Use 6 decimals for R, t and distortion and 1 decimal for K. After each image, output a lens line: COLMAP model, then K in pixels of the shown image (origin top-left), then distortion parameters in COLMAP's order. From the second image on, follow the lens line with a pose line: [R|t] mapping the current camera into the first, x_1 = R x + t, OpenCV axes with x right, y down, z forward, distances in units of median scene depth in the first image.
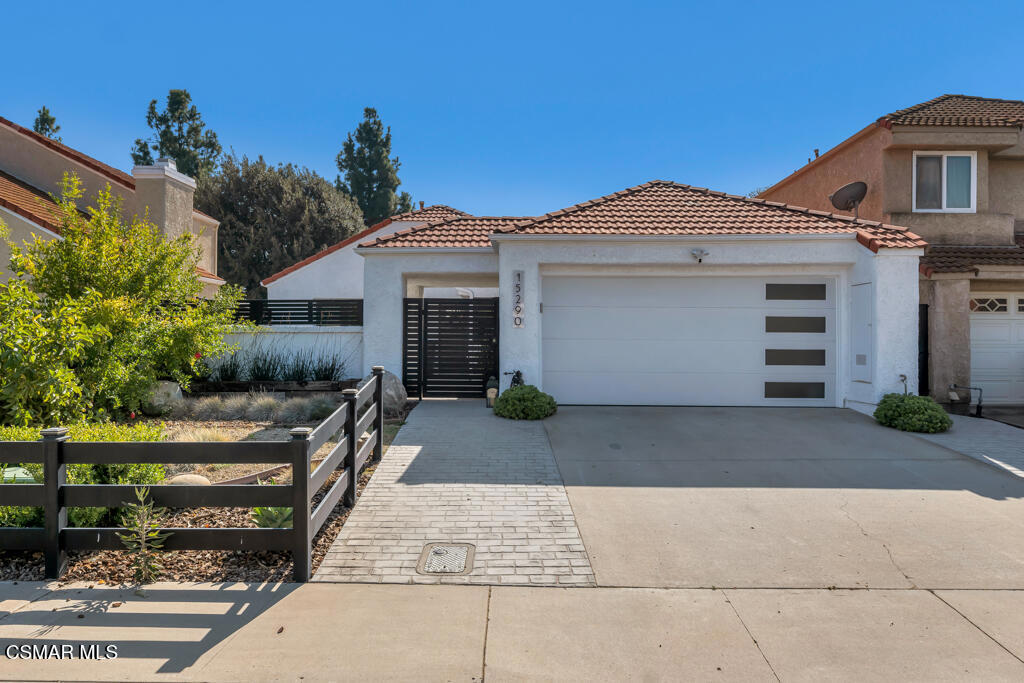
lens RADIAL K [[707.5, 0, 512.5], [0, 707.5, 342.7], [0, 0, 1]] dist [0.000061, 0.000004]
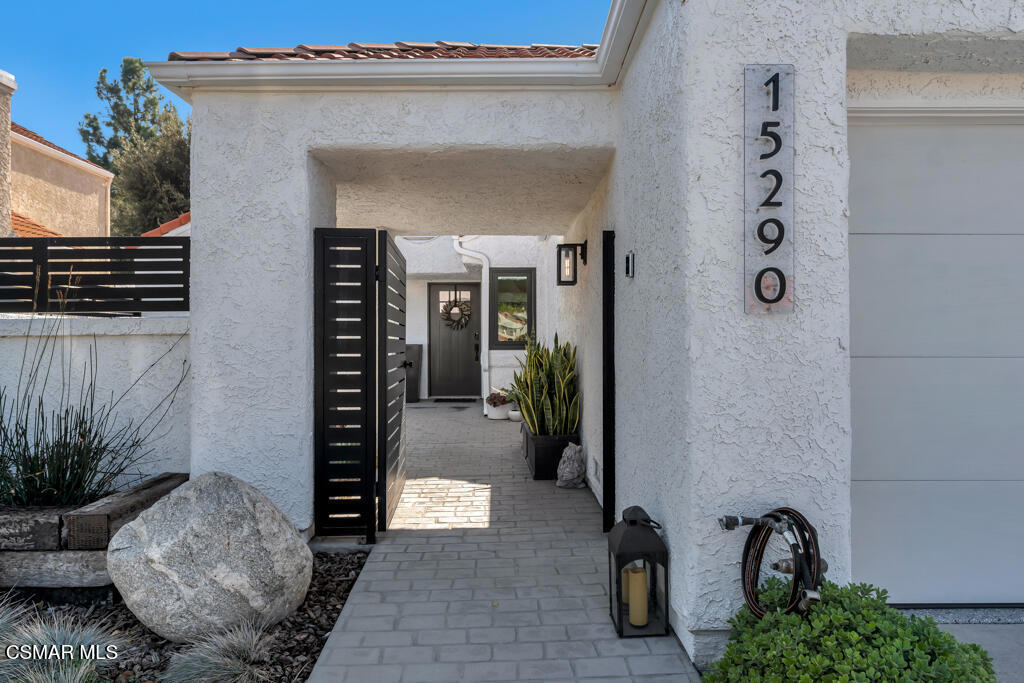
lens RADIAL K [[668.5, 0, 512.8], [0, 668.5, 340.3], [0, 0, 1]] dist [0.003014, 0.000305]
pose [[0.999729, -0.009291, 0.021321, -0.015121], [0.009158, 0.999938, 0.006354, -0.002725], [-0.021379, -0.006157, 0.999752, 0.147041]]
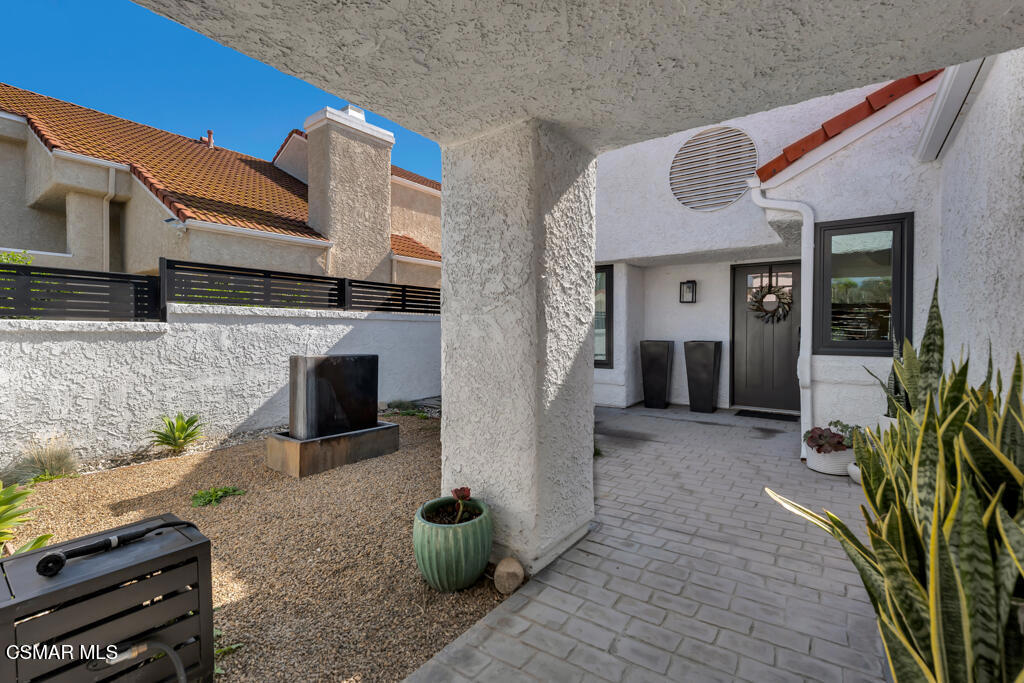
lens RADIAL K [[472.4, 0, 504.3], [0, 472.4, 337.0], [0, 0, 1]] dist [-0.001852, -0.000667]
pose [[0.806660, 0.003050, -0.591008, -0.006917], [0.005059, 0.999914, 0.012065, -0.004421], [0.590994, -0.012722, 0.806575, 0.415891]]
